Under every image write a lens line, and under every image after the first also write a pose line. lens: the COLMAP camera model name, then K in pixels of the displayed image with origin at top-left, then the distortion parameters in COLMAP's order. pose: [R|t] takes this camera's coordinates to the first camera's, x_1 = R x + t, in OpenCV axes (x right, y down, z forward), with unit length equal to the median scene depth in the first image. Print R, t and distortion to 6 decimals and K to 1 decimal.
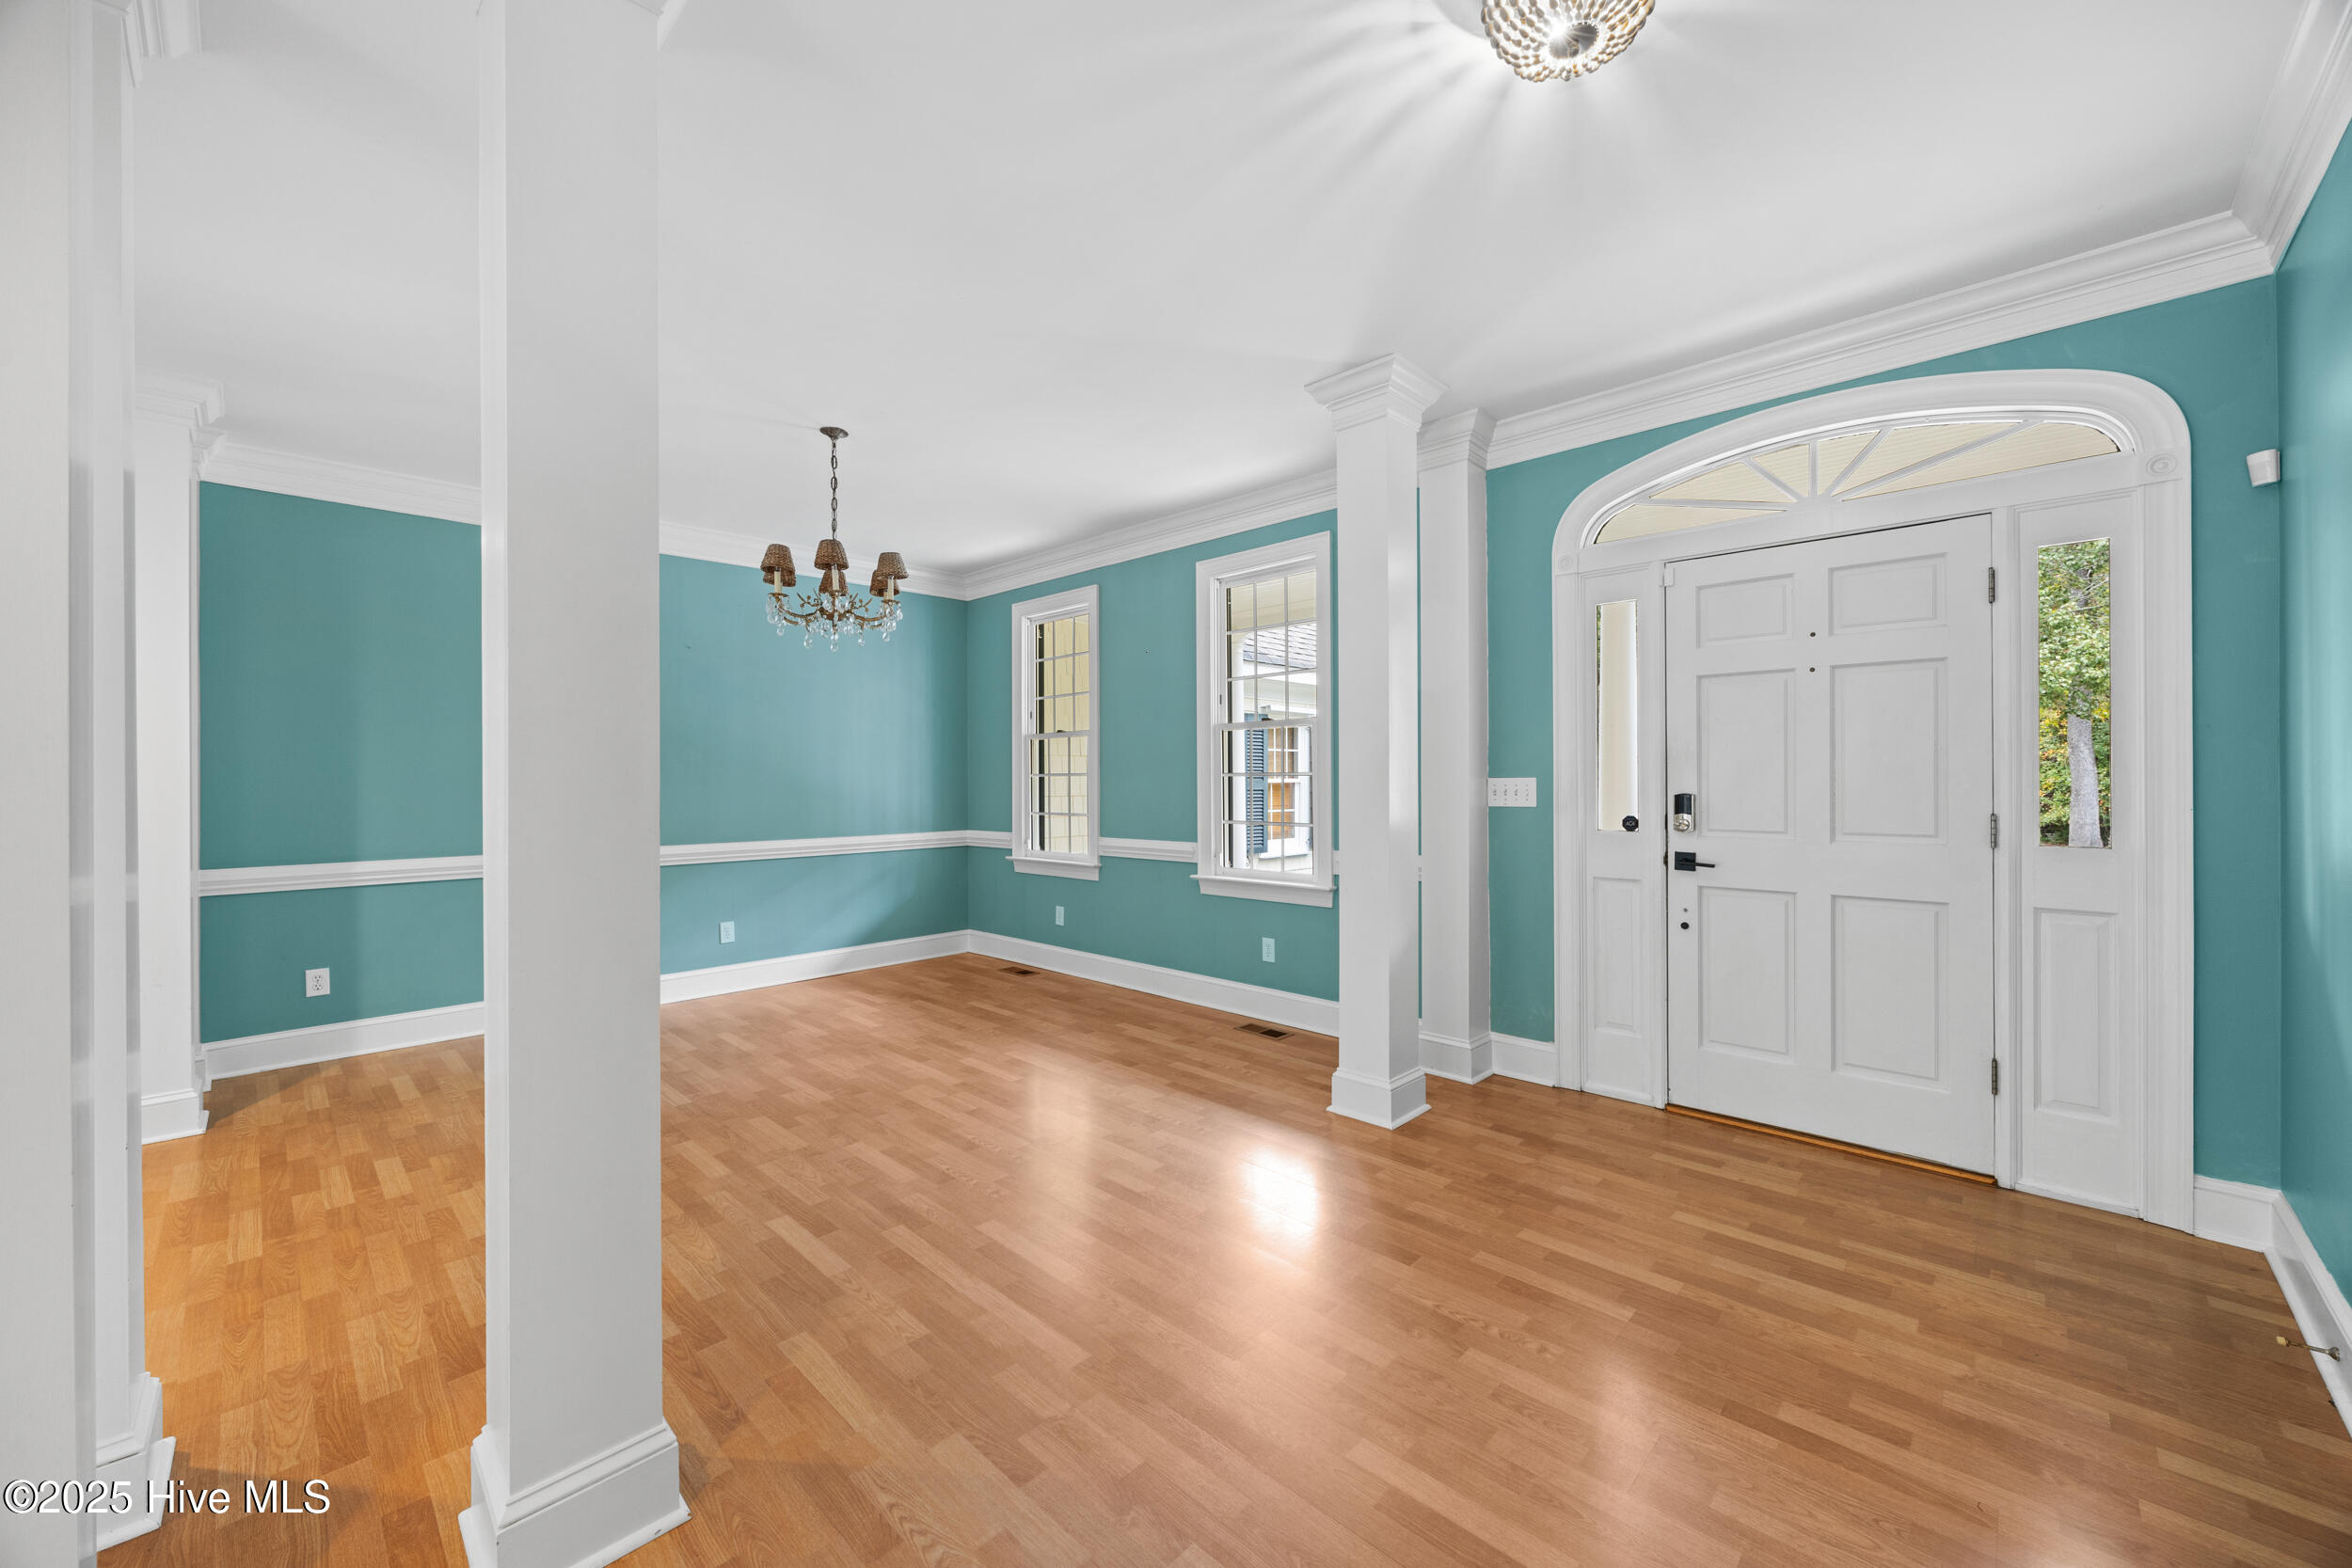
lens RADIAL K [[895.8, 0, 1170.8], [0, 895.8, 782.5], [0, 0, 1]] dist [-0.000468, 0.000059]
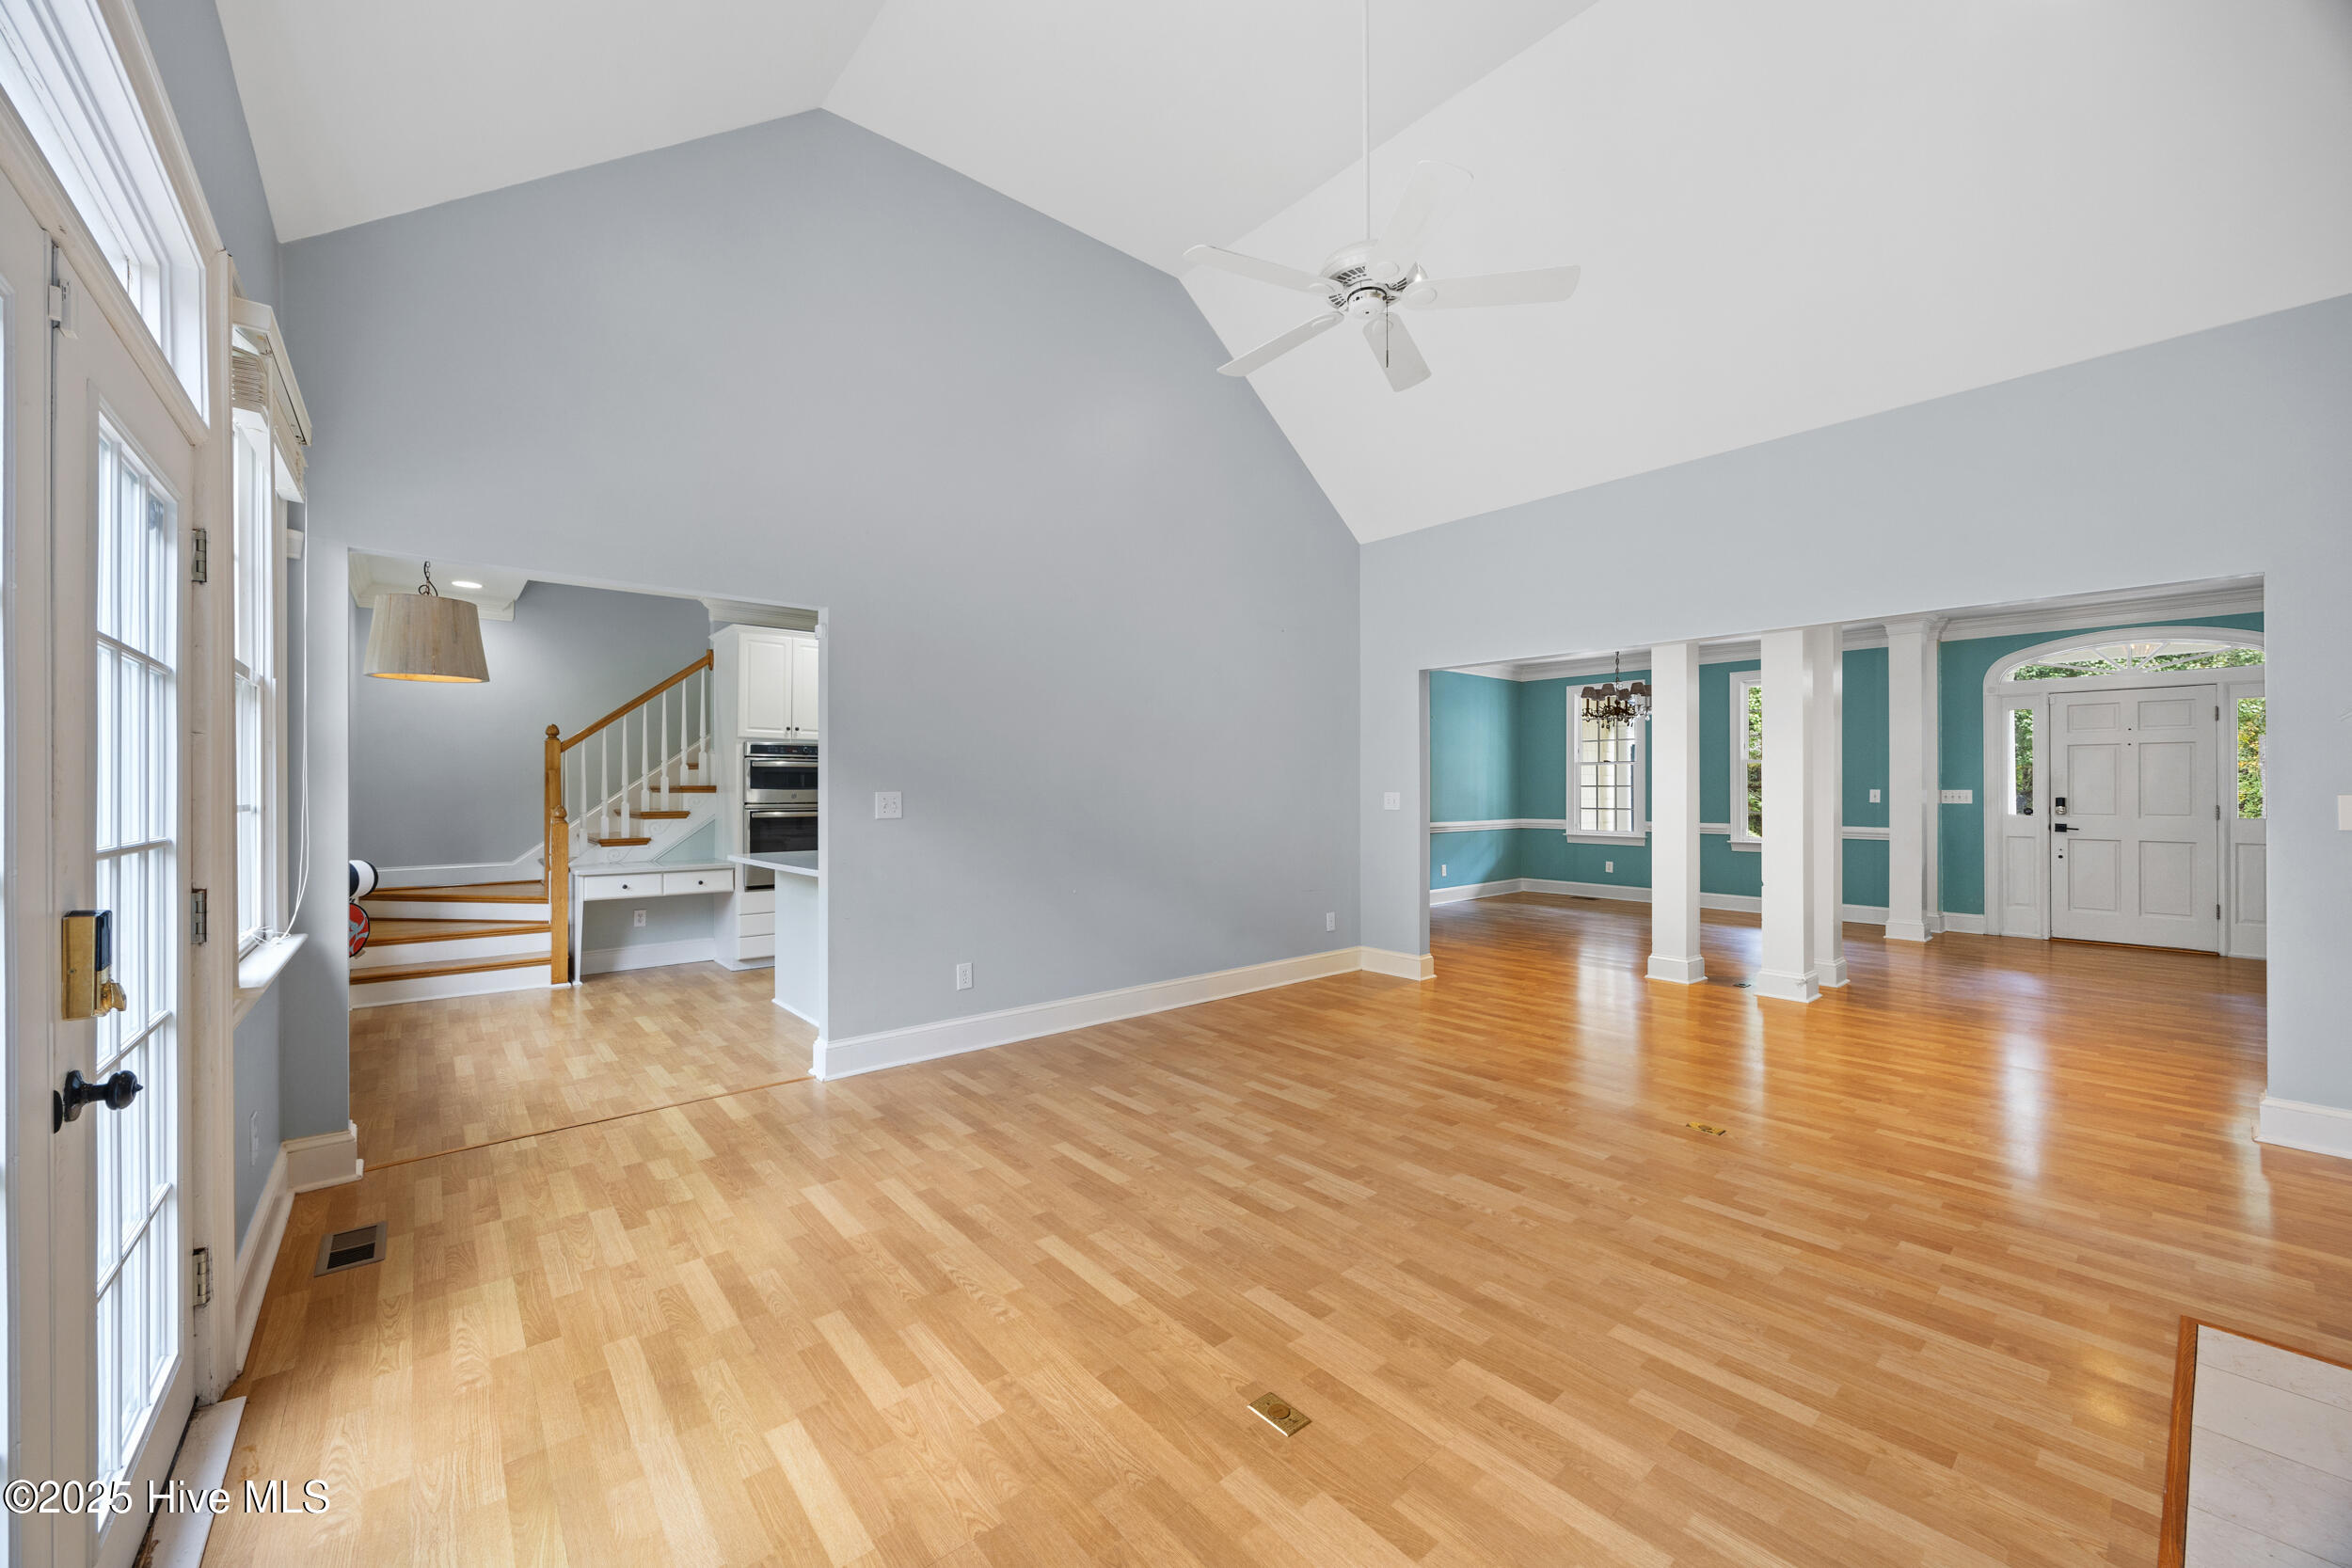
lens RADIAL K [[886.4, 0, 1172.7], [0, 886.4, 788.2], [0, 0, 1]] dist [0.000529, -0.000073]
pose [[0.994931, 0.004048, -0.100476, -1.295956], [-0.004161, 0.999991, -0.000912, 0.000057], [0.100471, 0.001325, 0.994939, -1.311556]]
